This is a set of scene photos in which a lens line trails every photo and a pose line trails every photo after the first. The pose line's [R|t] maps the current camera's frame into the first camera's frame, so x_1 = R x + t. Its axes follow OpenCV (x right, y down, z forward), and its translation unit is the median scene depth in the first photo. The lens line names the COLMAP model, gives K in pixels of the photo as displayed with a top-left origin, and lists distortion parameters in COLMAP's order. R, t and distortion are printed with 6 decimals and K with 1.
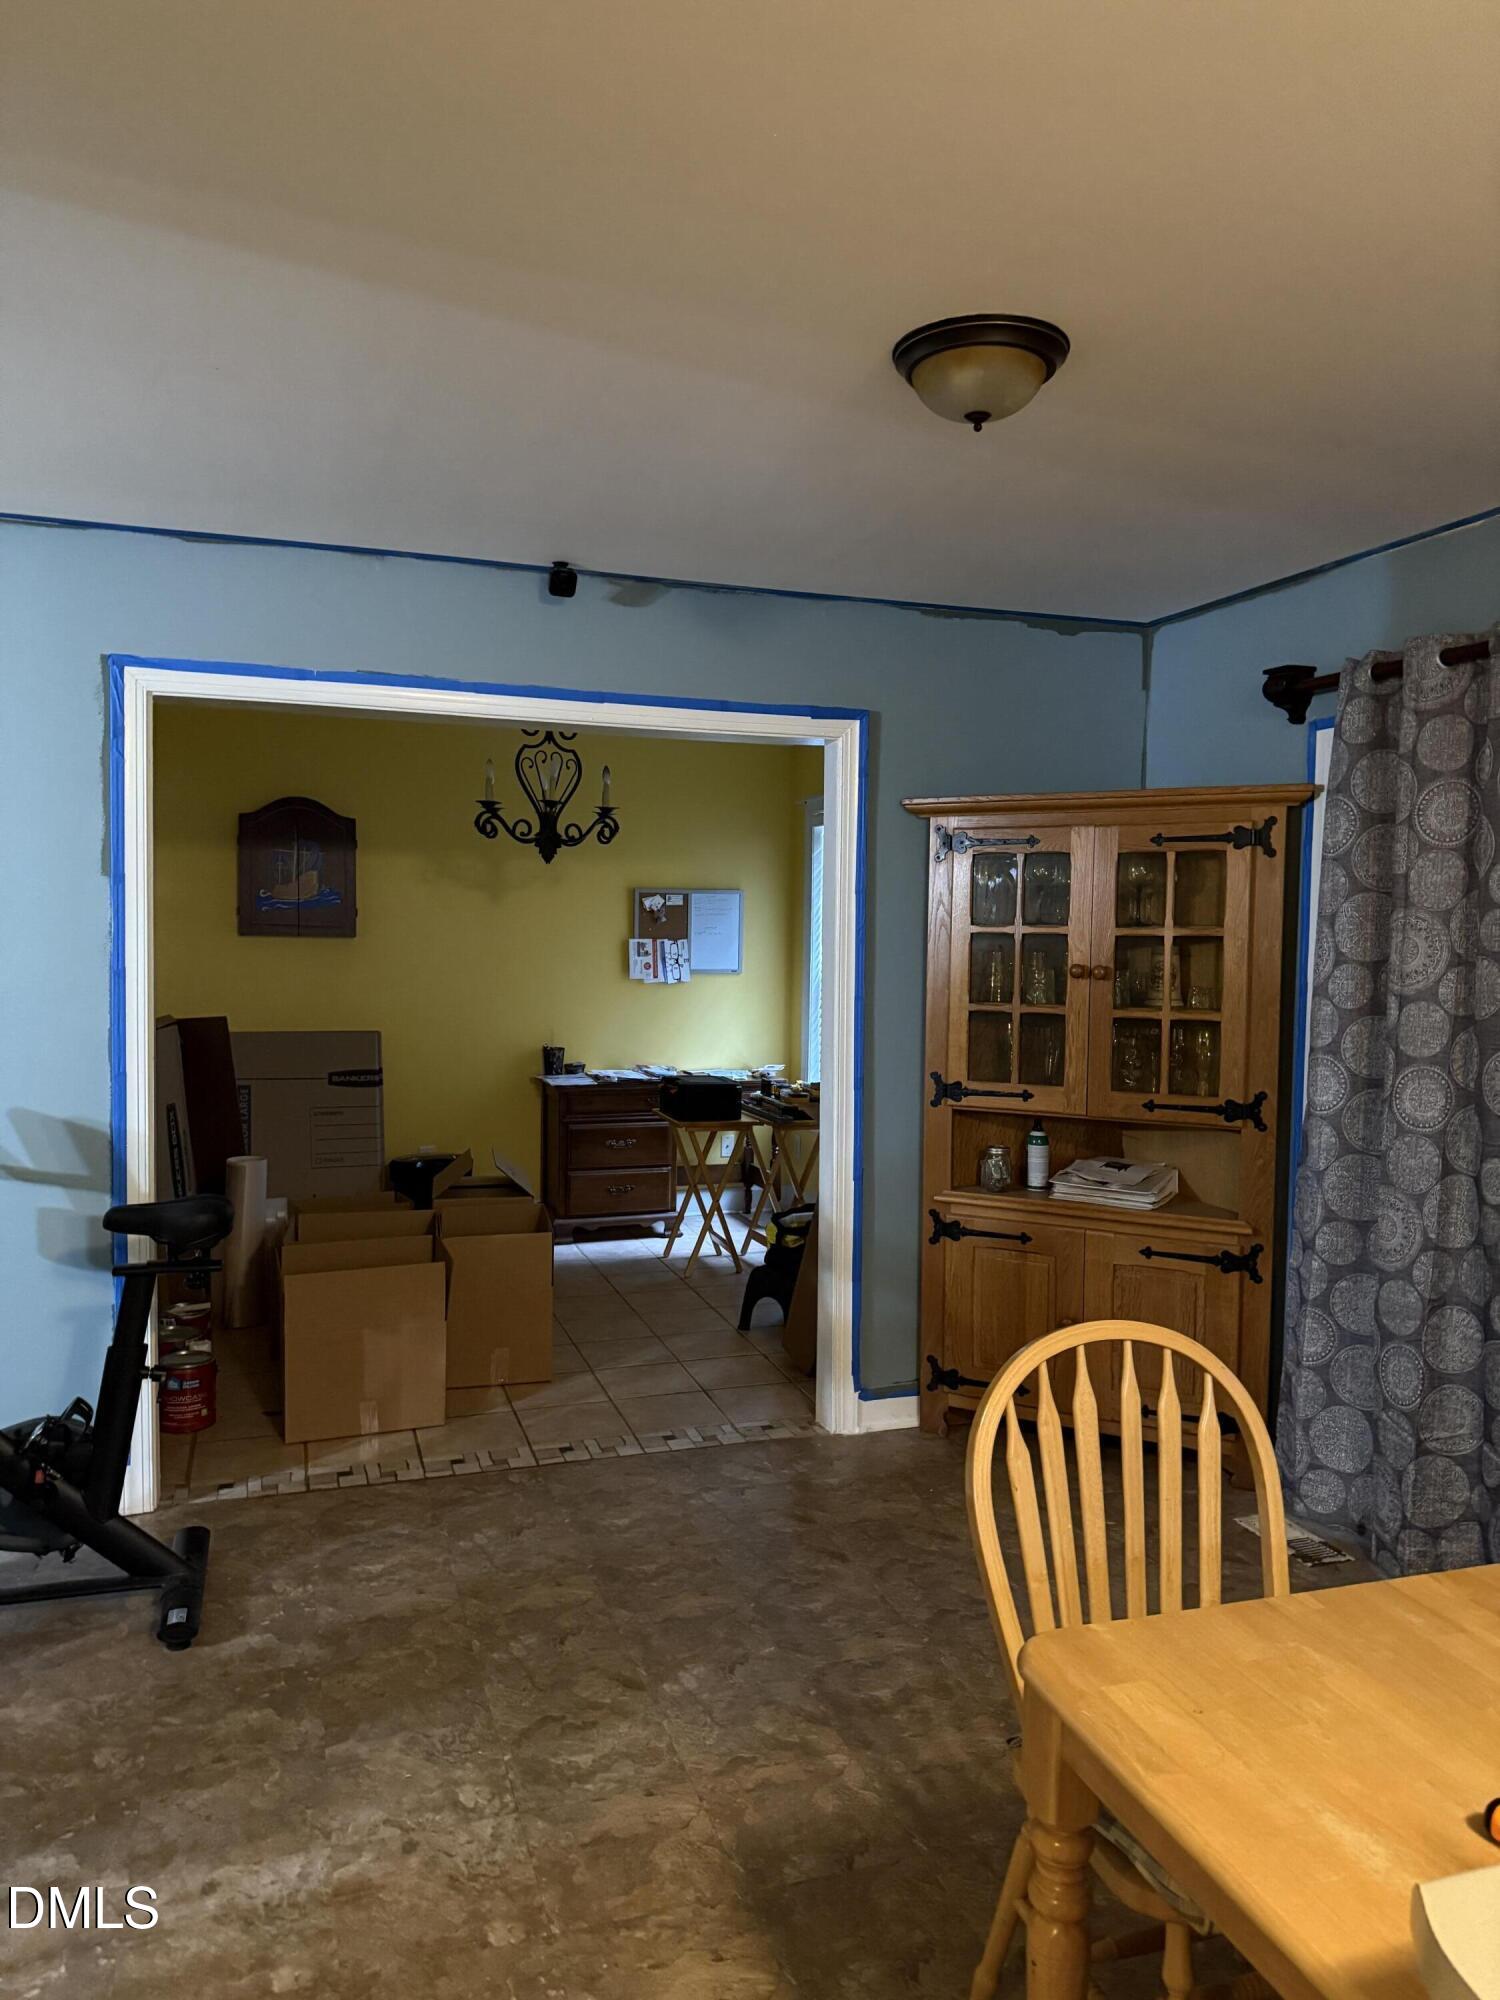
lens RADIAL K [[1416.1, 0, 758.9], [0, 1416.1, 996.9], [0, 0, 1]] dist [0.002660, -0.001048]
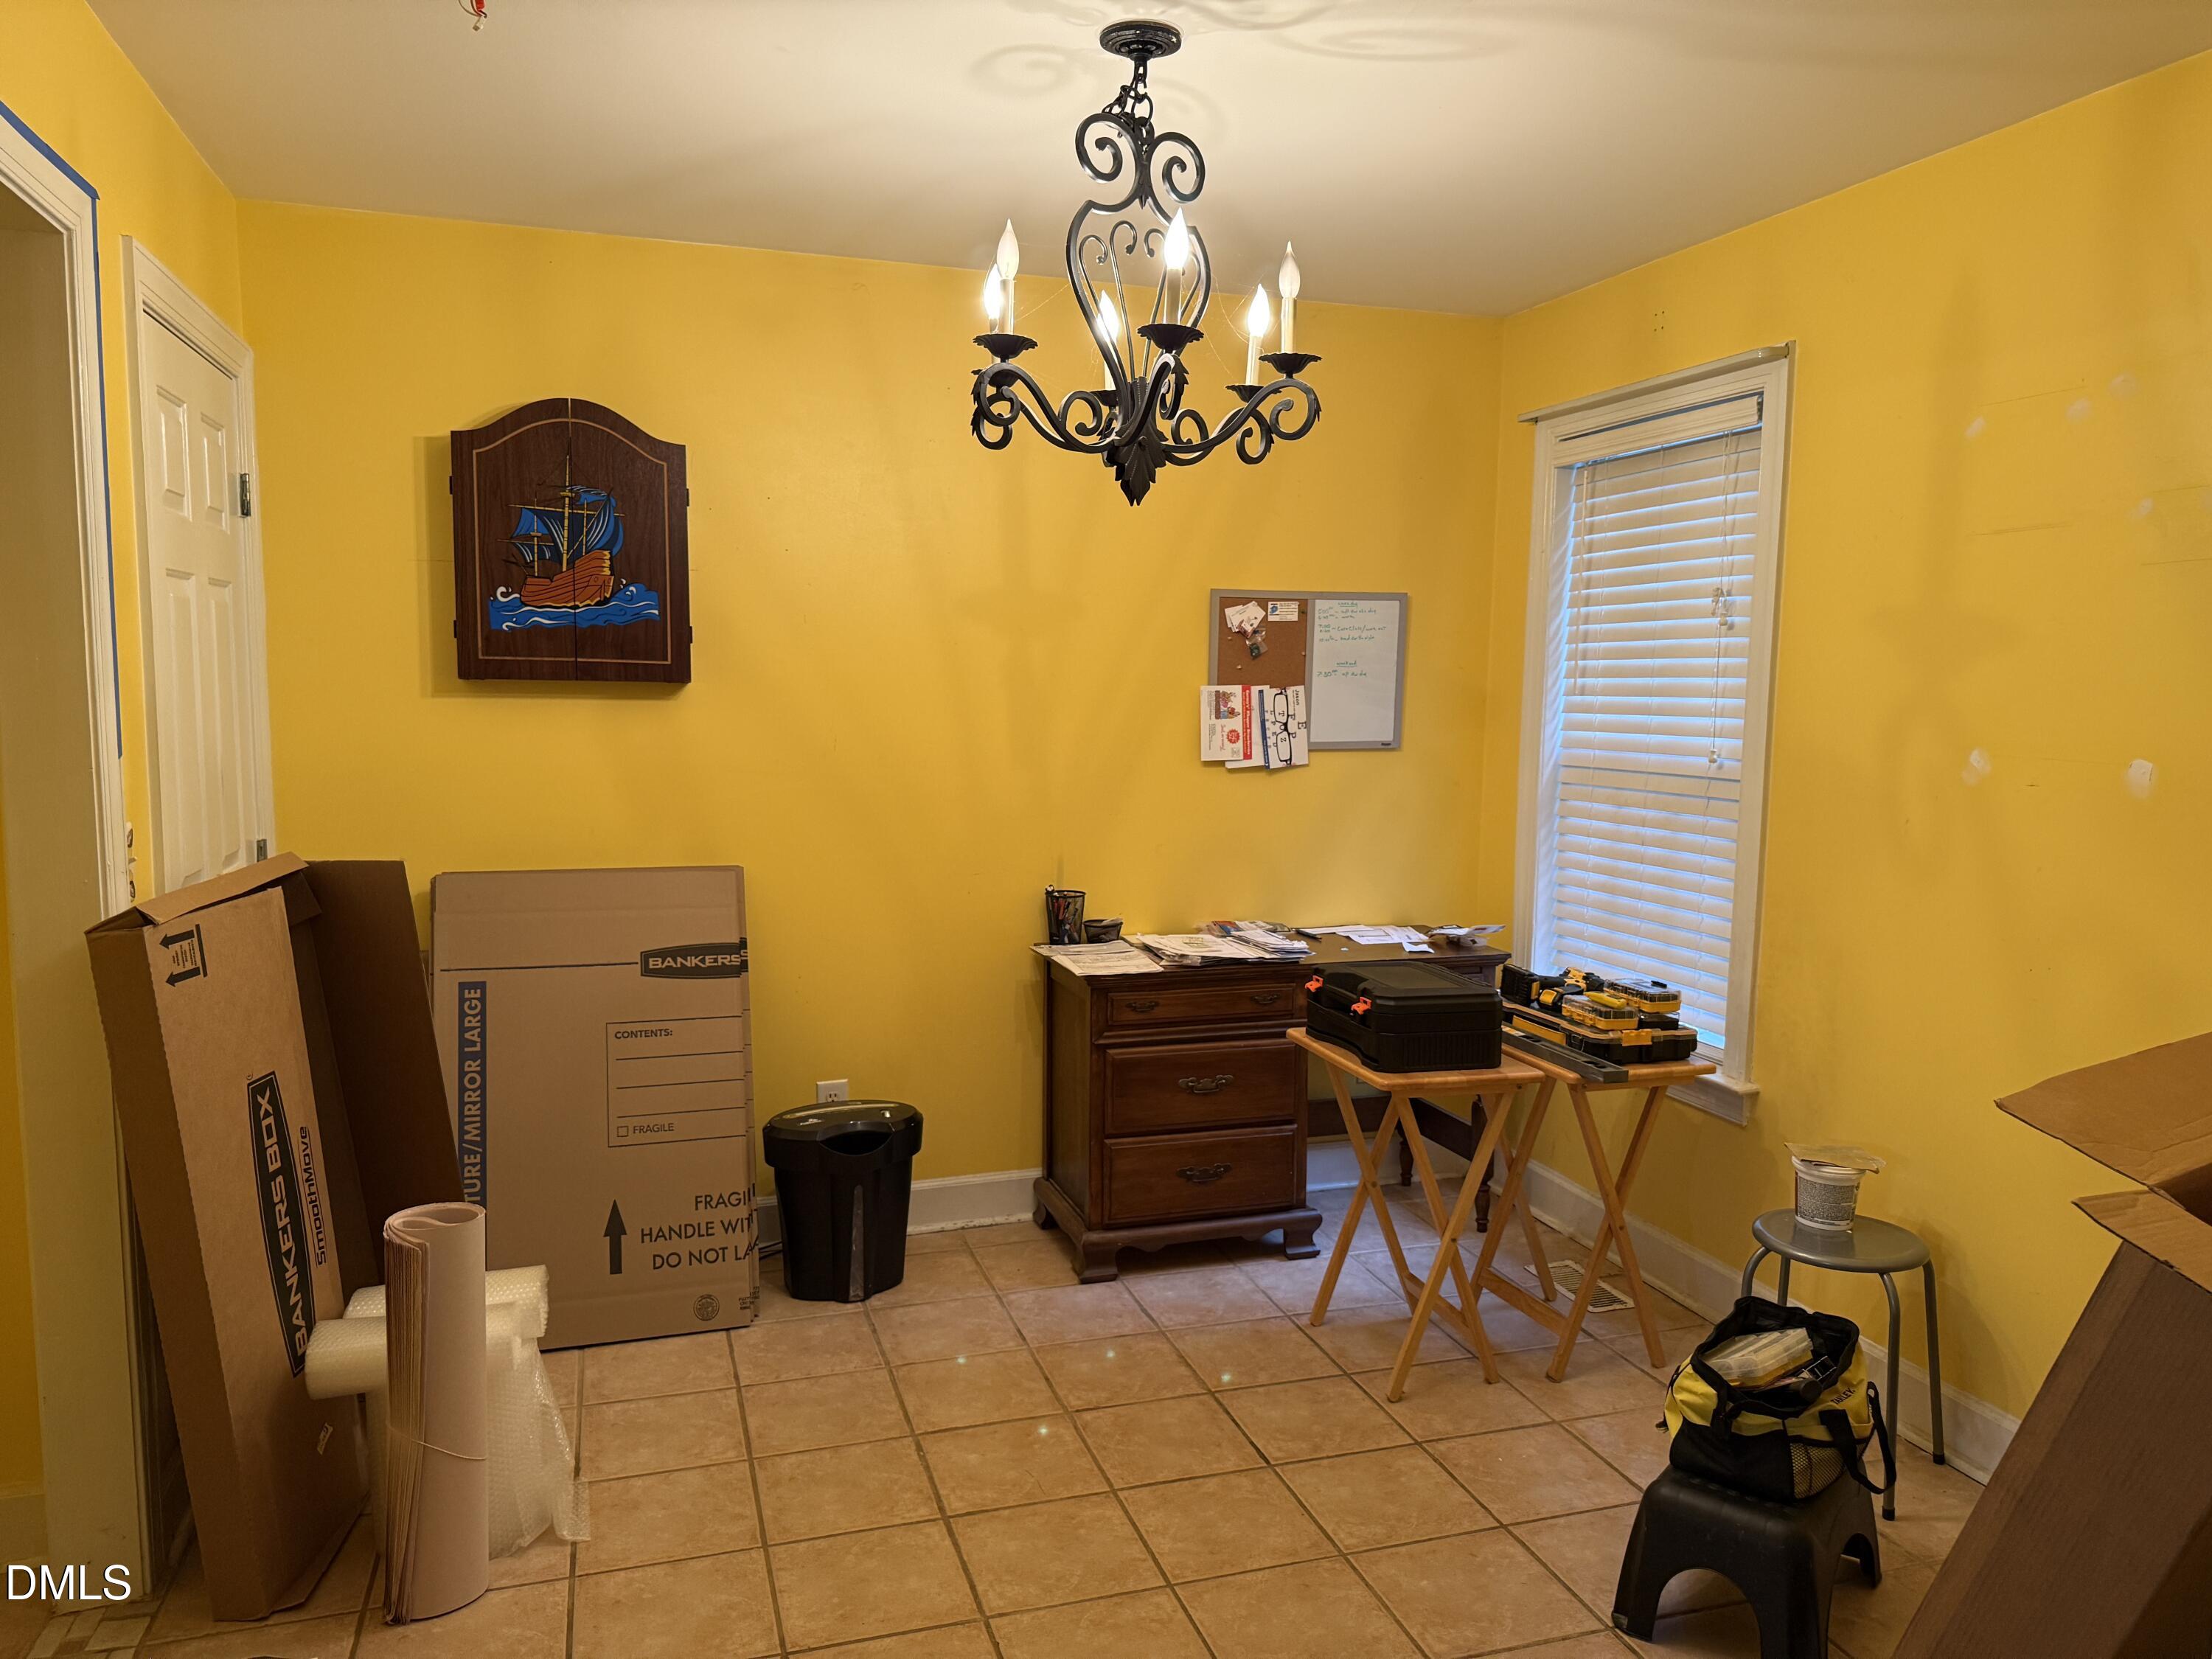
lens RADIAL K [[1566.2, 0, 1097.5], [0, 1566.2, 835.7], [0, 0, 1]] dist [0.002660, -0.001048]
pose [[0.999500, -0.002691, -0.031502, -0.116520], [0.004348, 0.998604, 0.052643, -0.016347], [0.031316, -0.052754, 0.998116, 0.424505]]
